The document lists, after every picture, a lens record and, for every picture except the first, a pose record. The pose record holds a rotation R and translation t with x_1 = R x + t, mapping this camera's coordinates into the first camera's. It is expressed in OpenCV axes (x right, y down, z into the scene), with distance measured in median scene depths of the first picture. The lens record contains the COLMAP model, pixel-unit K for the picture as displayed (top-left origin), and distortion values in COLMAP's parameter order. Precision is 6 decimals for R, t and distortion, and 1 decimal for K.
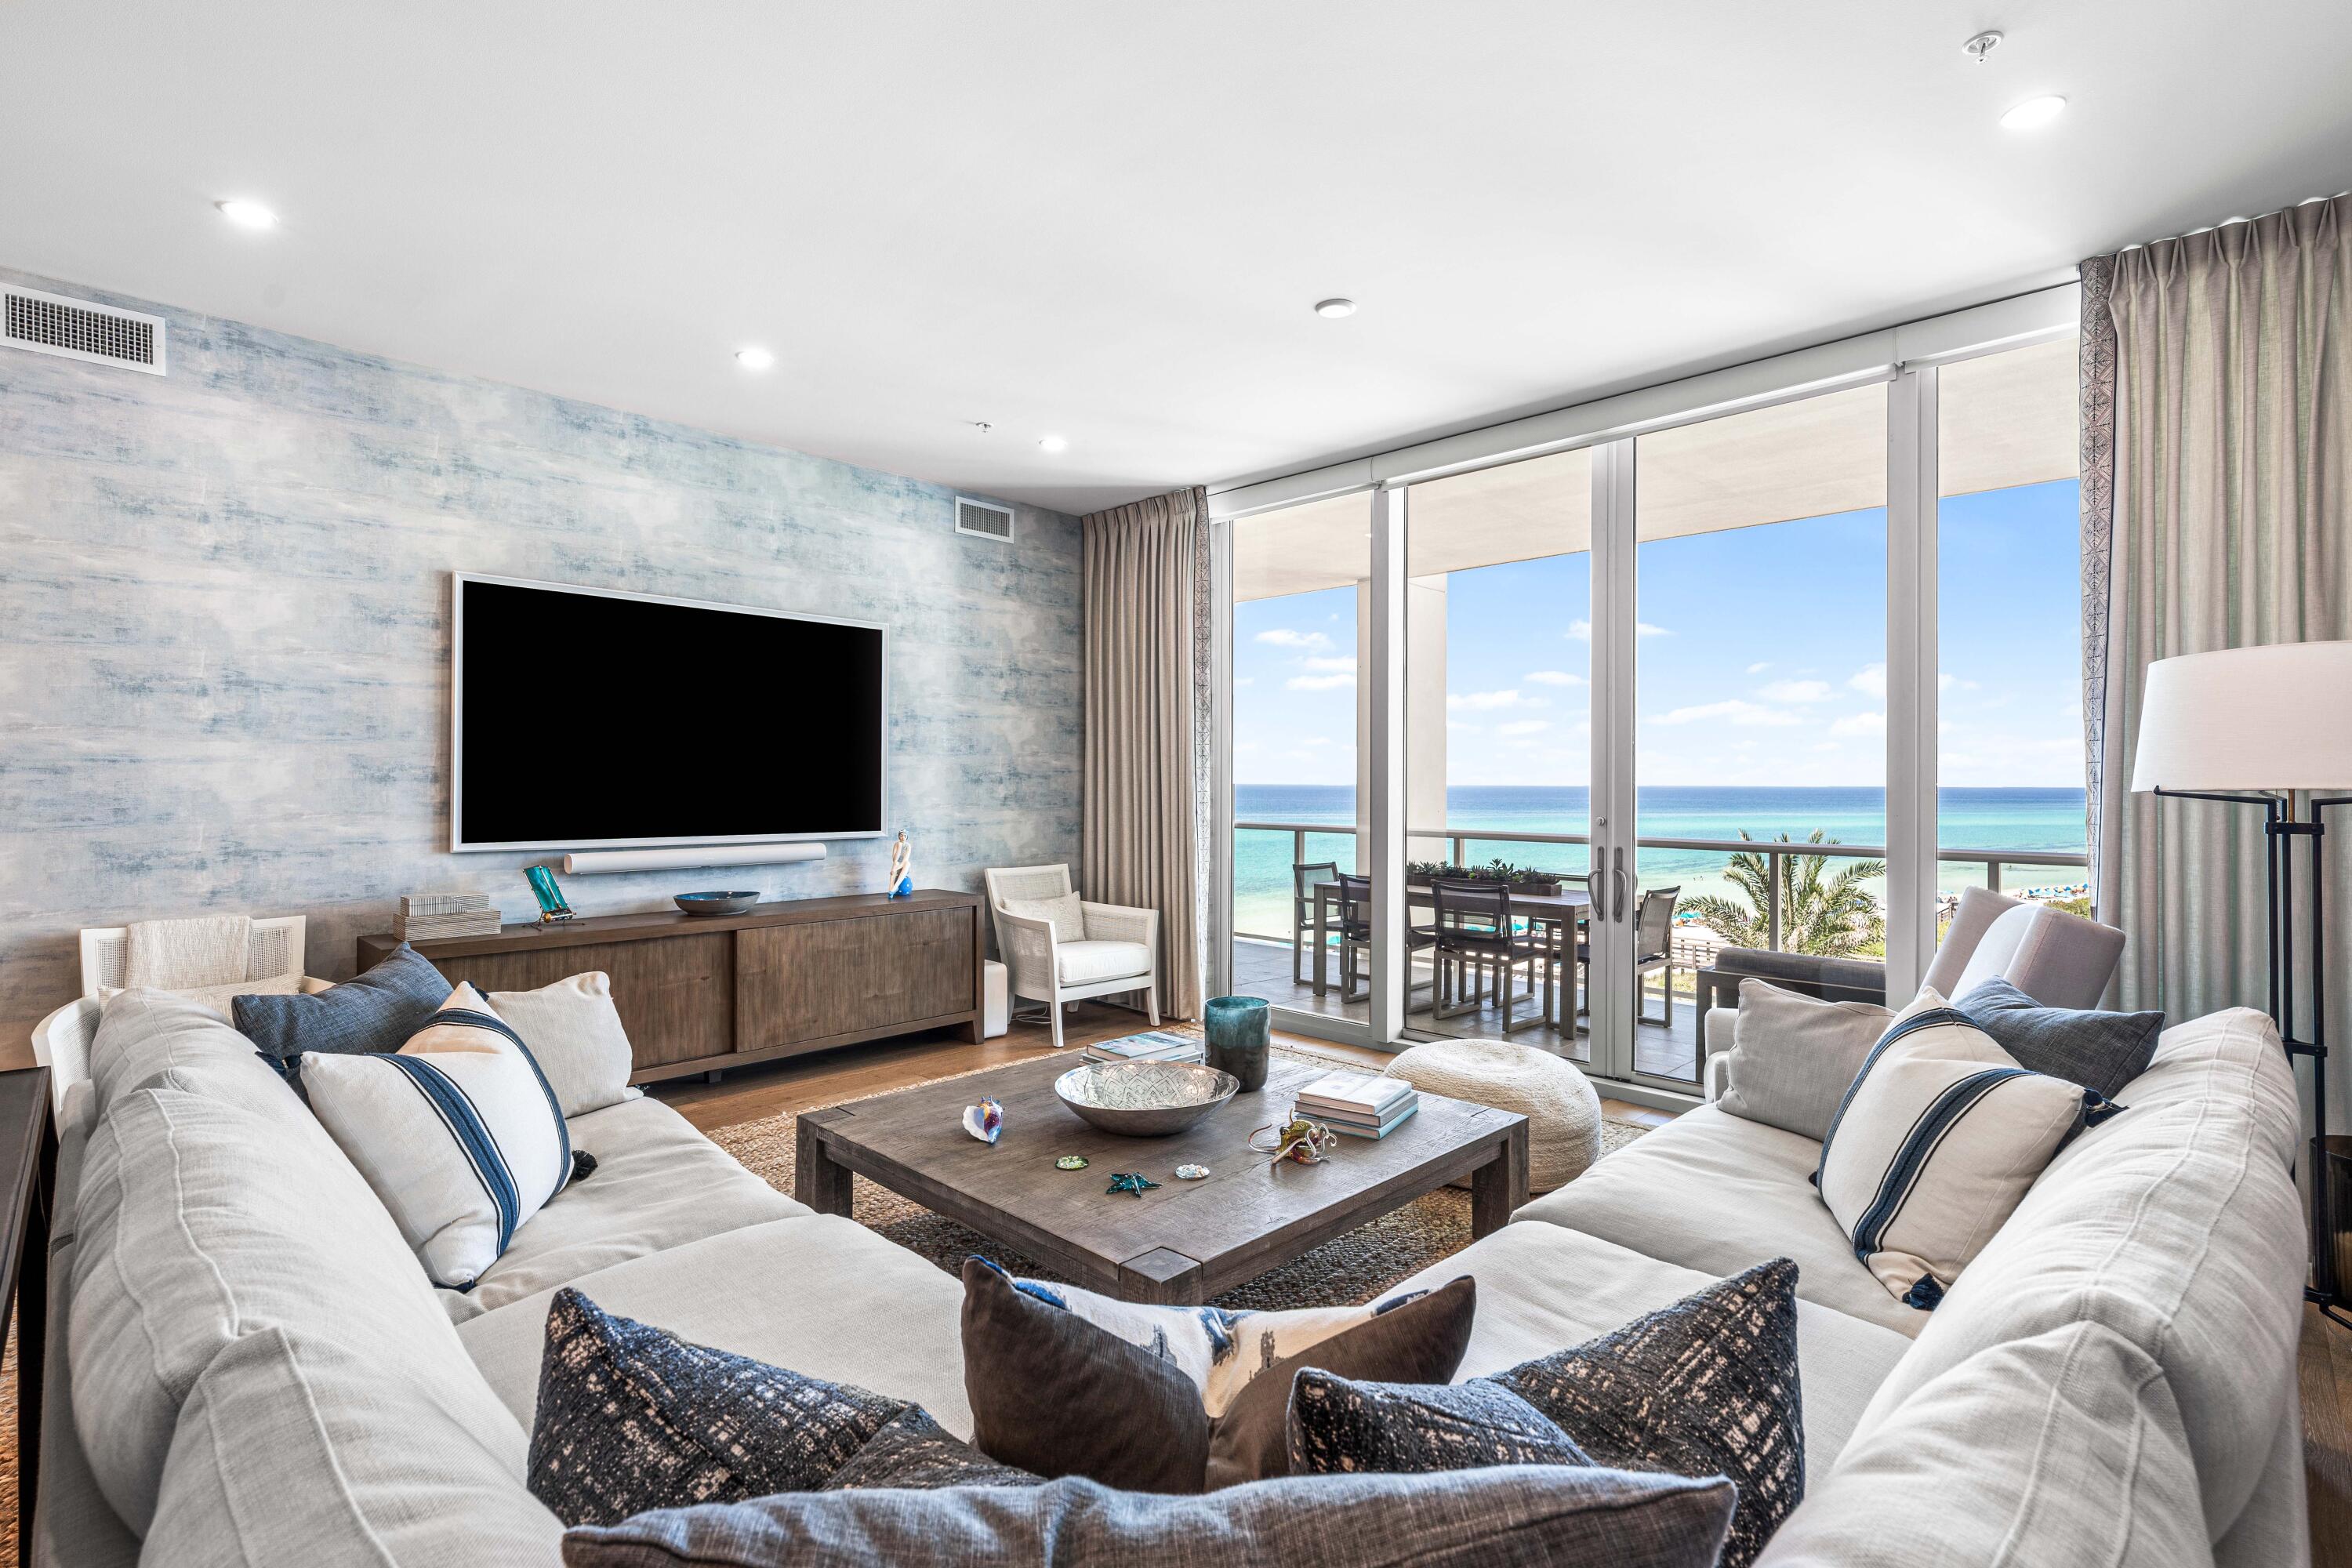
lens RADIAL K [[1039.5, 0, 1178.0], [0, 1039.5, 782.2], [0, 0, 1]] dist [0.003463, -0.000016]
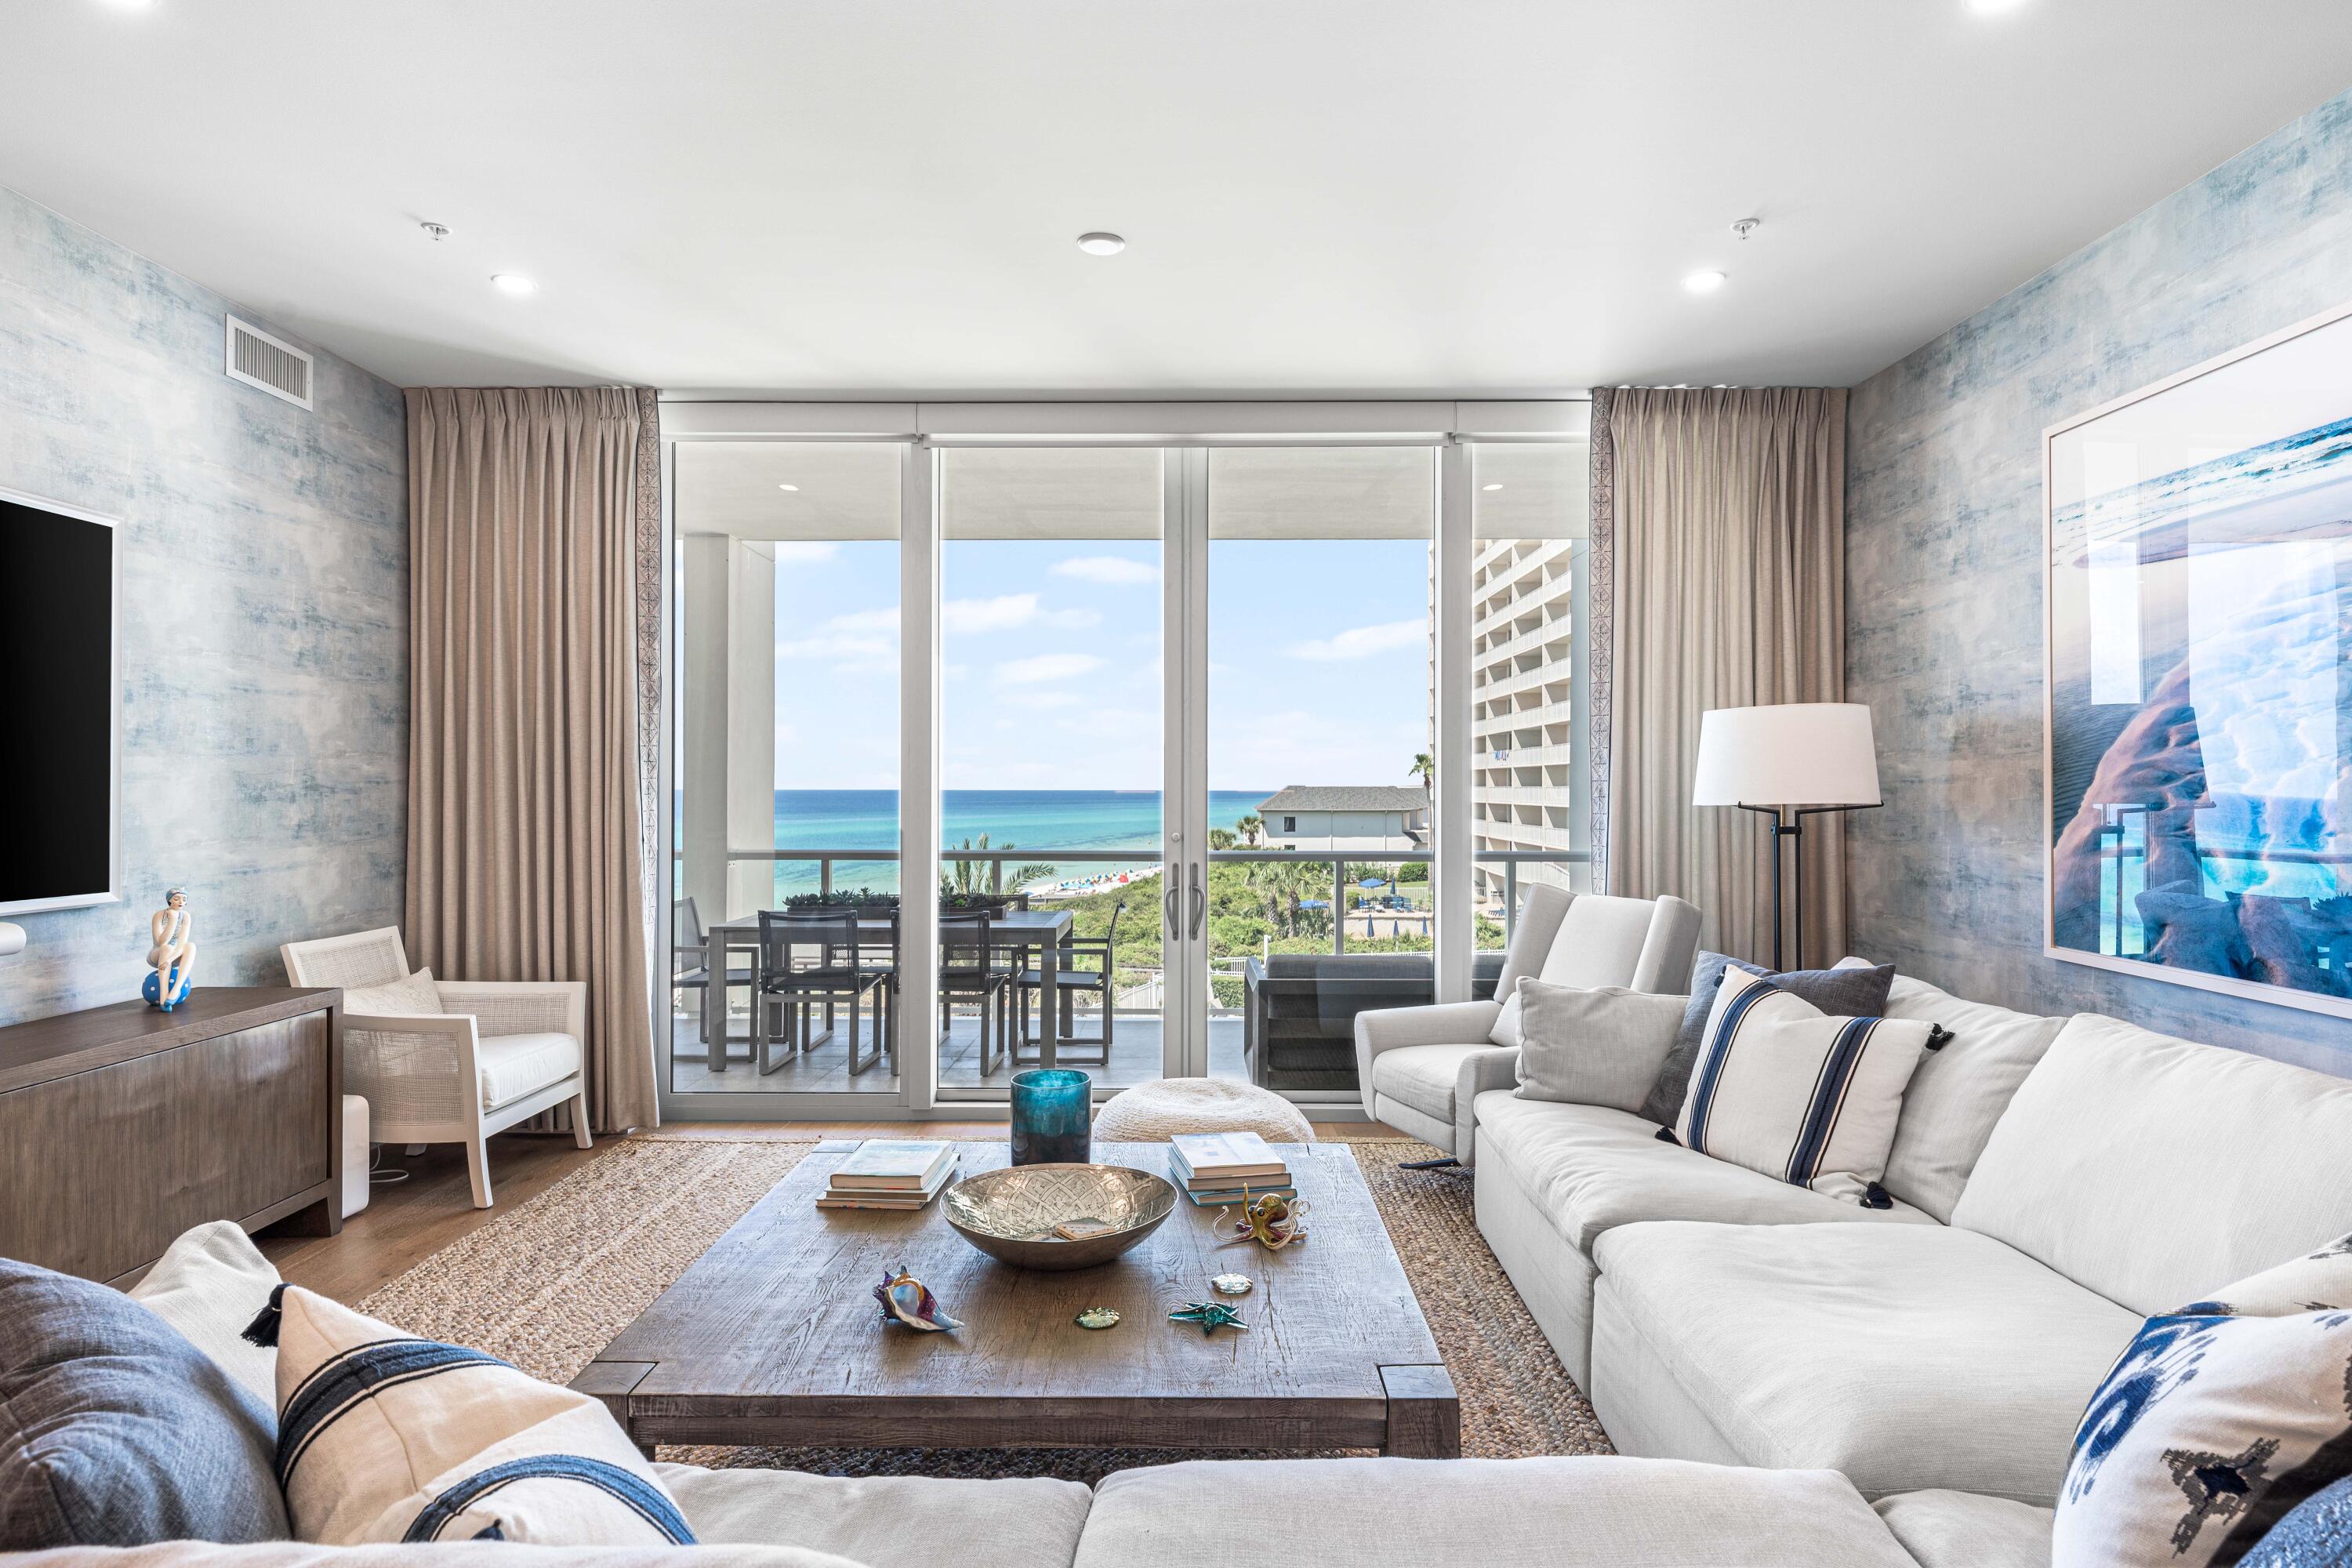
lens RADIAL K [[1222.9, 0, 1156.0], [0, 1222.9, 787.4], [0, 0, 1]] dist [0.008524, -0.001291]
pose [[0.742690, -0.002939, 0.669629, -0.316550], [0.002030, 0.999996, 0.002136, -0.009383], [-0.669632, -0.000227, 0.742693, 0.147269]]
